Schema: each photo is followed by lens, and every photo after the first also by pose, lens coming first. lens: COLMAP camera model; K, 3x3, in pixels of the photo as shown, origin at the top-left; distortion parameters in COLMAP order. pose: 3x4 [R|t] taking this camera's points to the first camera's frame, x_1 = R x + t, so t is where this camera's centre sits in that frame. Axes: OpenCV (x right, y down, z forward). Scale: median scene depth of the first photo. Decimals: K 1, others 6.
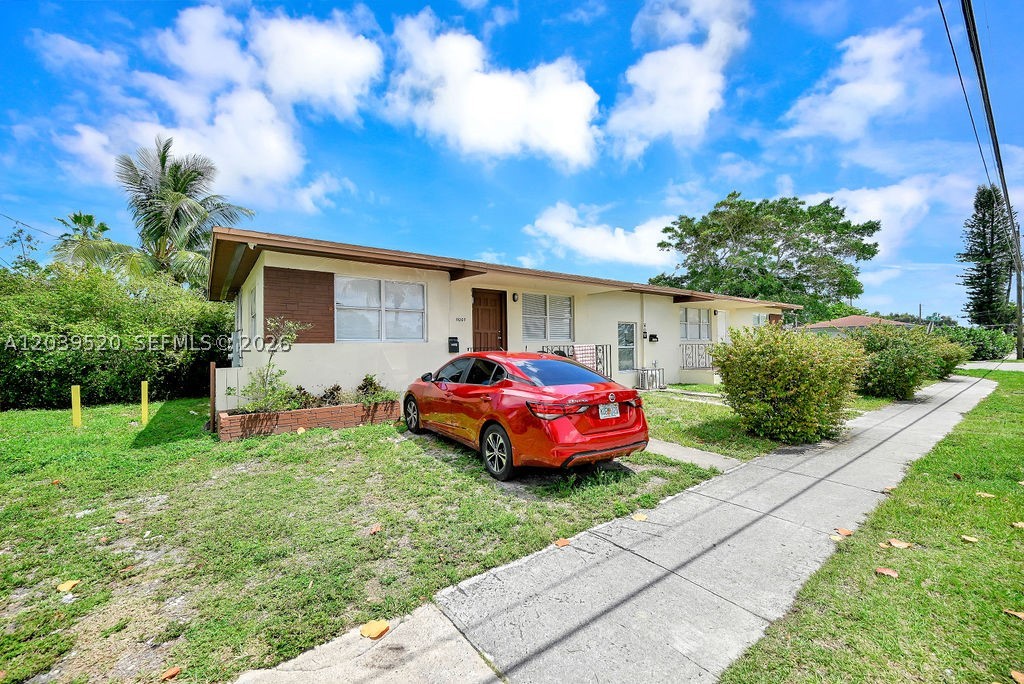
lens RADIAL K [[408.1, 0, 516.1], [0, 408.1, 342.3], [0, 0, 1]] dist [0.000386, 0.000017]
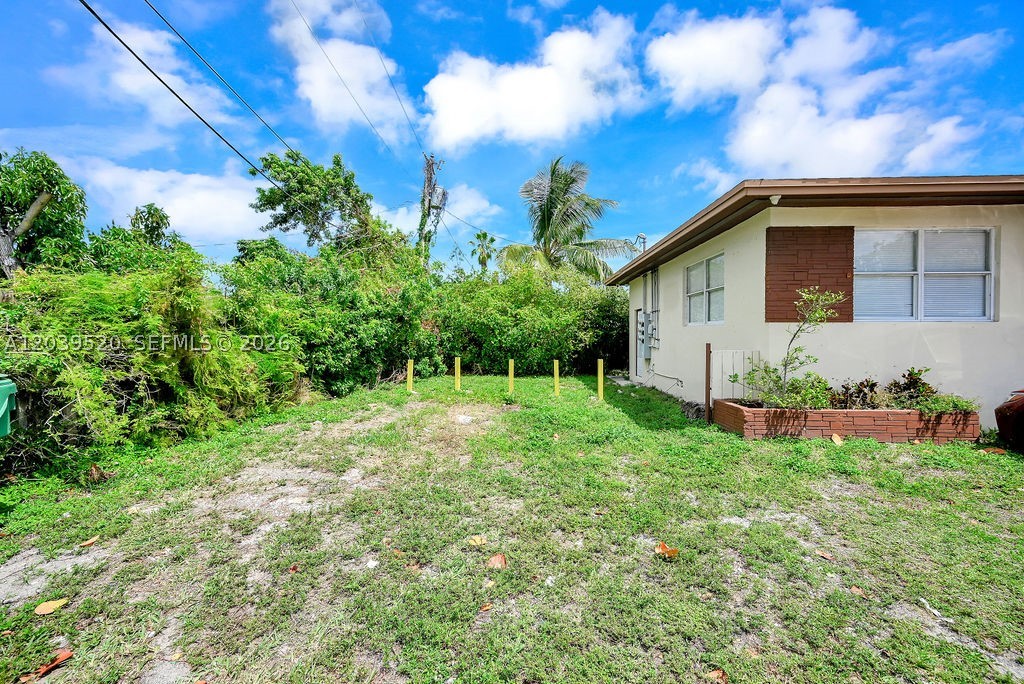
lens RADIAL K [[408.1, 0, 507.5], [0, 408.1, 339.1], [0, 0, 1]] dist [0.000386, 0.000017]
pose [[0.762544, 0.023624, -0.646504, -0.441886], [-0.006349, 0.999558, 0.029036, 0.014703], [0.646905, -0.018036, 0.762358, 0.037191]]
